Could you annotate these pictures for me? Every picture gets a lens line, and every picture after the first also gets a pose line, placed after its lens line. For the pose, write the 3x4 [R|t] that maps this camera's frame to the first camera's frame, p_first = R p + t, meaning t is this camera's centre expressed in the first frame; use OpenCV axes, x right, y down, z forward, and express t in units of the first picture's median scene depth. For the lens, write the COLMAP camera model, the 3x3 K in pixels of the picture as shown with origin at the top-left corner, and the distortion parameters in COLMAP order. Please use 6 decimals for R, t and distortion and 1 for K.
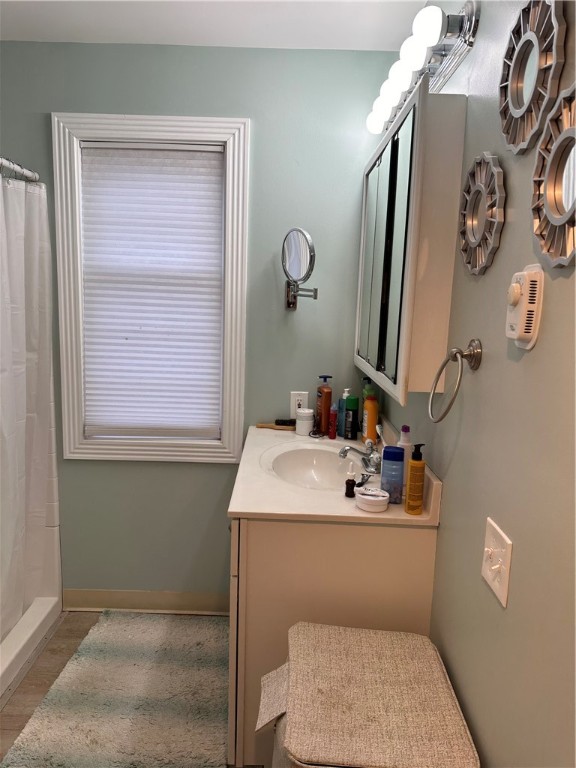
lens RADIAL K [[535.4, 0, 293.6], [0, 535.4, 387.5], [0, 0, 1]] dist [0.057811, -0.061332]
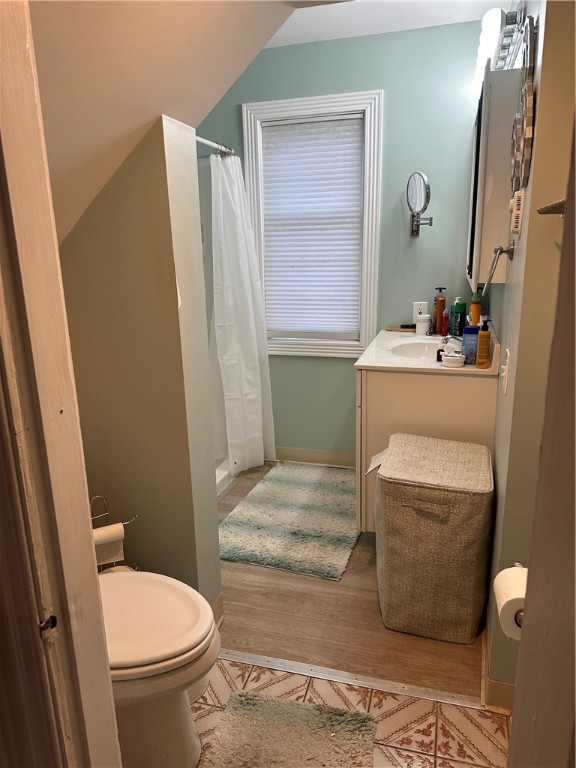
lens RADIAL K [[535.4, 0, 286.5], [0, 535.4, 381.2], [0, 0, 1]] dist [0.057811, -0.061332]
pose [[0.951069, 0.020721, -0.308283, 0.110899], [0.004498, 0.996715, 0.080869, 0.096205], [0.308946, -0.078299, 0.947851, -0.354066]]
